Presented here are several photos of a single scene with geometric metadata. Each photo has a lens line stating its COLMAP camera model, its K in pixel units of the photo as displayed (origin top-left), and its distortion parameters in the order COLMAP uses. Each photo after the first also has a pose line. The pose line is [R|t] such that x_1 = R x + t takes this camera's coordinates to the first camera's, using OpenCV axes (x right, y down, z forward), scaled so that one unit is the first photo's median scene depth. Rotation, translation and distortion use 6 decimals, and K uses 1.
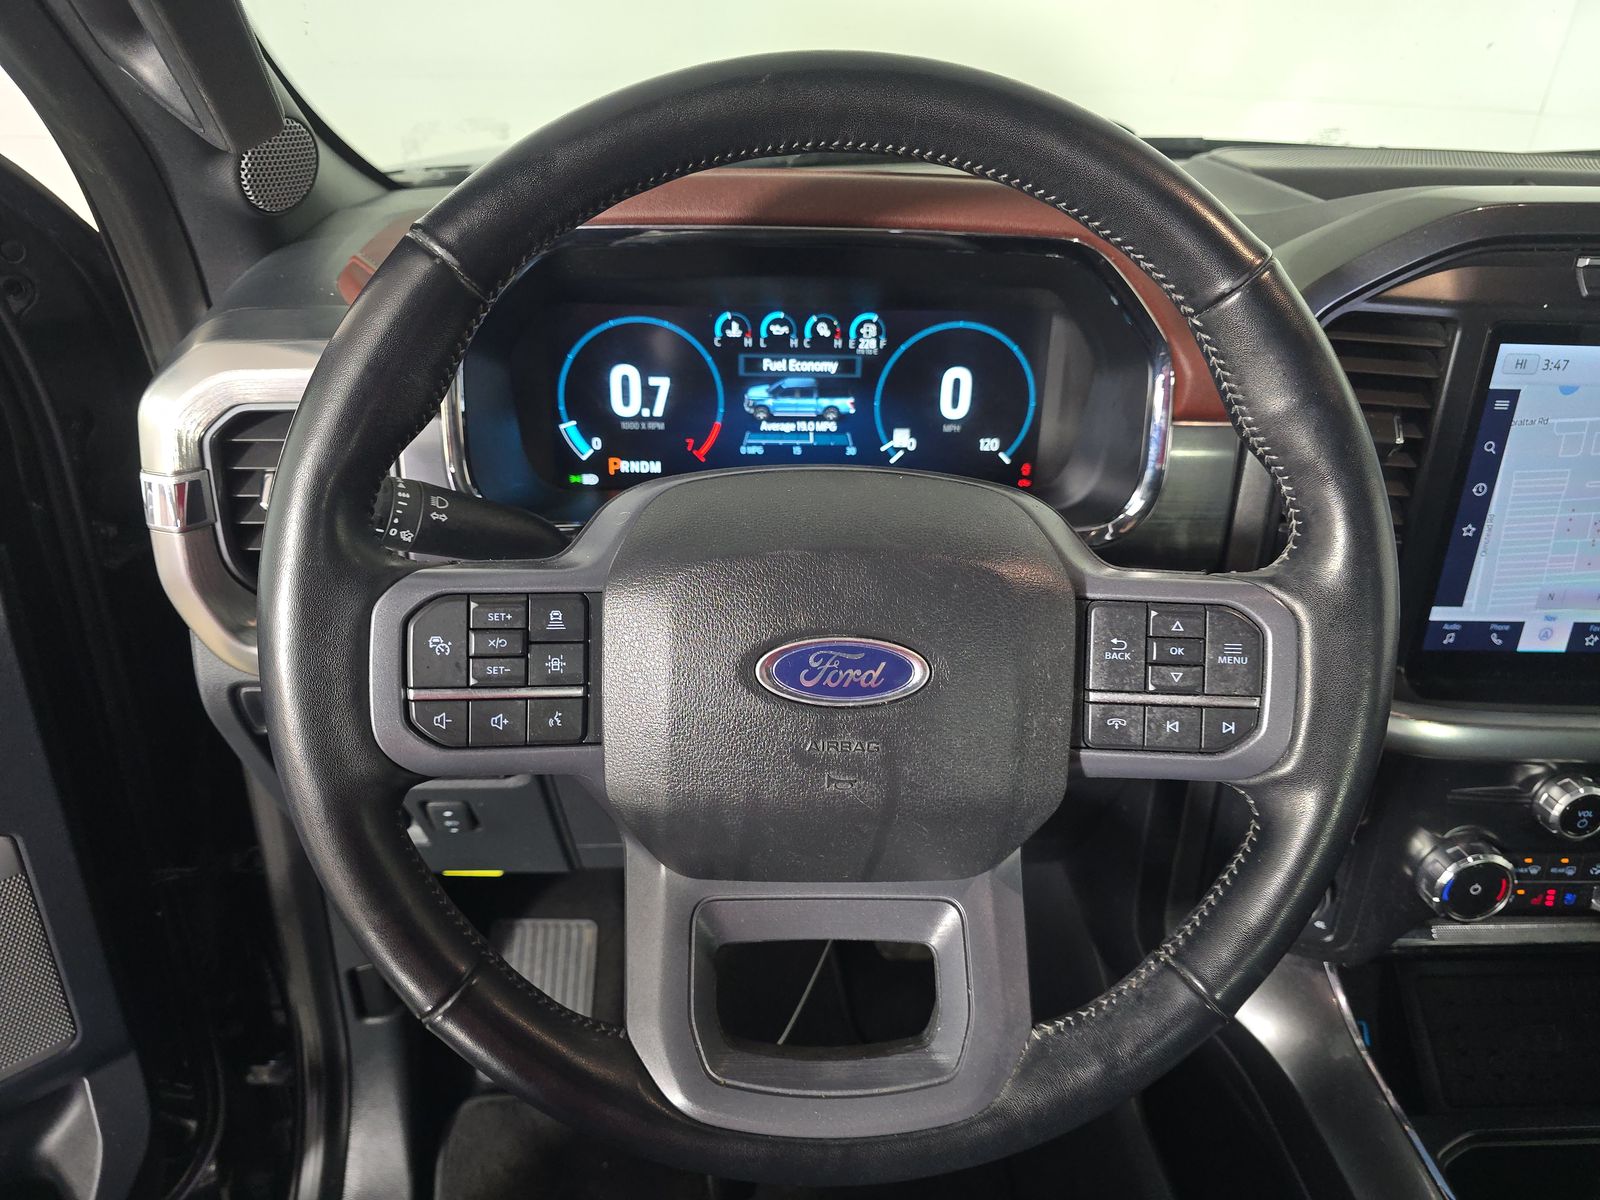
lens RADIAL K [[1041.3, 0, 792.5], [0, 1041.3, 606.1], [0, 0, 1]] dist [0.037217, -0.053556]
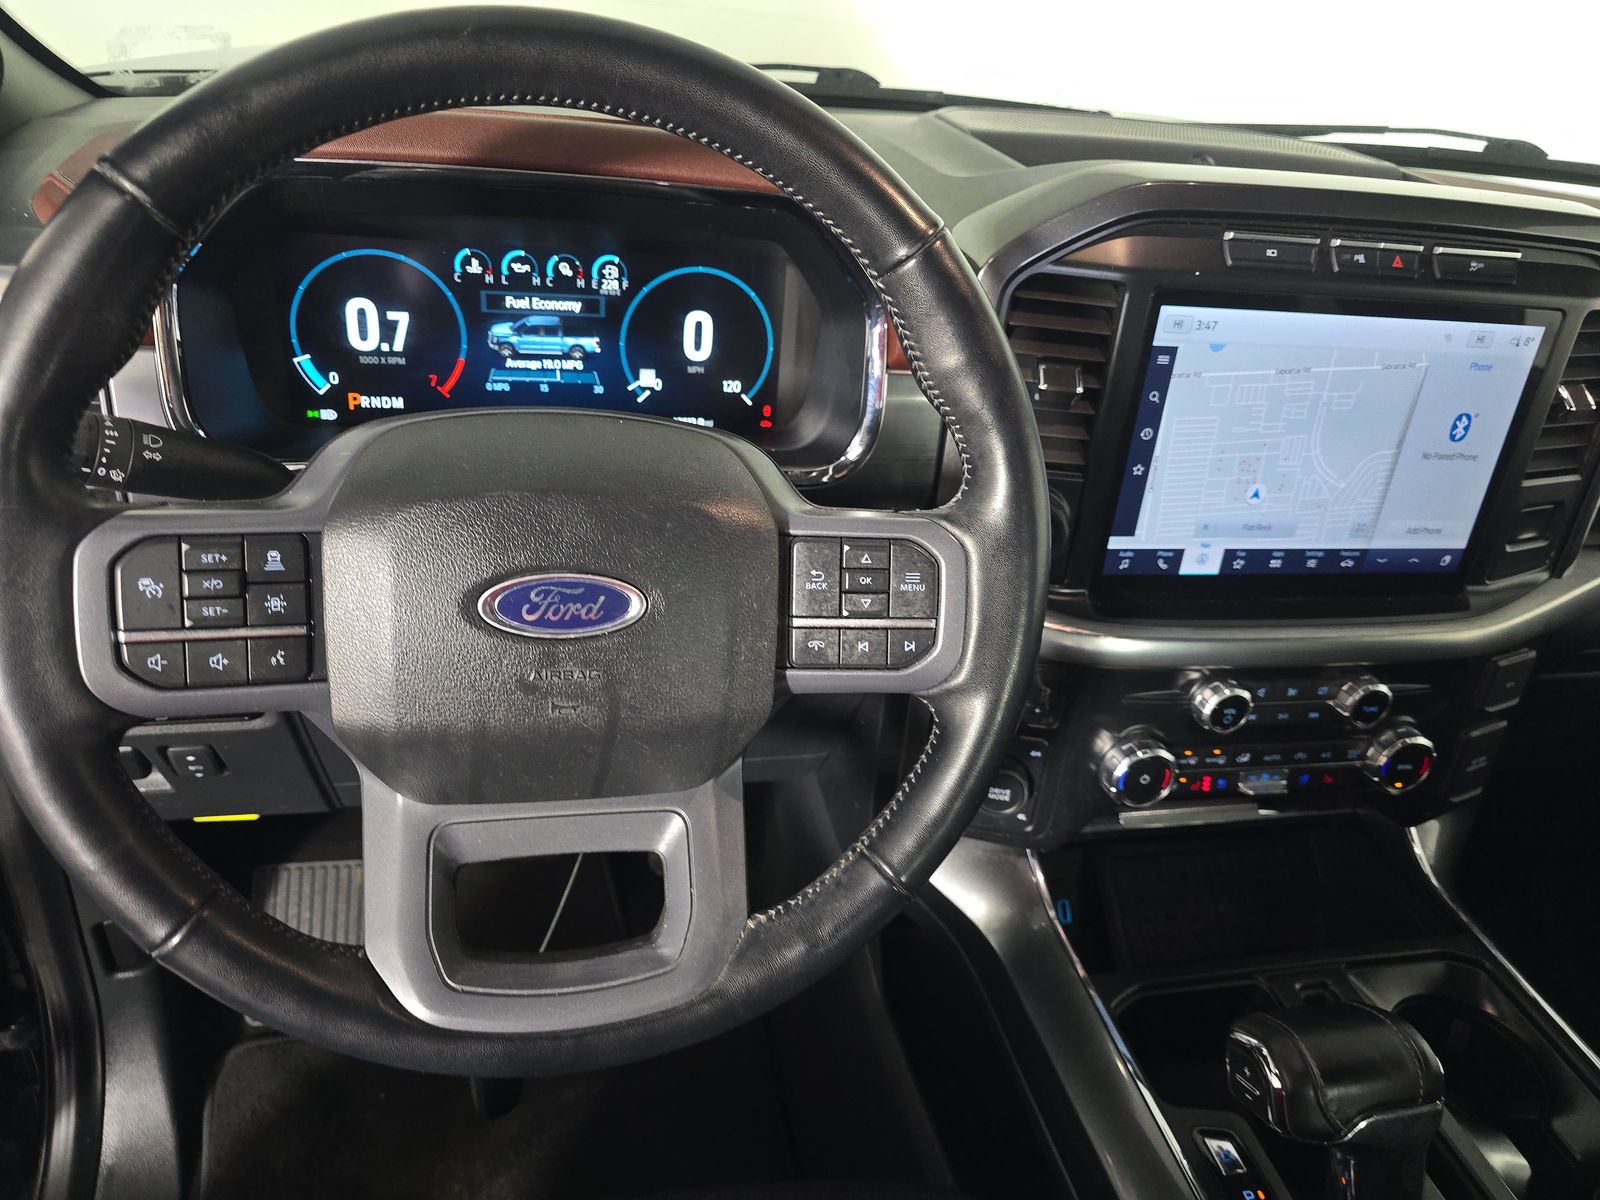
lens RADIAL K [[1062.6, 0, 800.0], [0, 1062.6, 600.0], [0, 0, 1]] dist [0.025977, -0.031977]
pose [[0.984087, -0.020908, 0.176451, 0.069827], [0.010125, 0.998038, 0.061789, -0.005573], [-0.177397, -0.059019, 0.982368, -0.085614]]
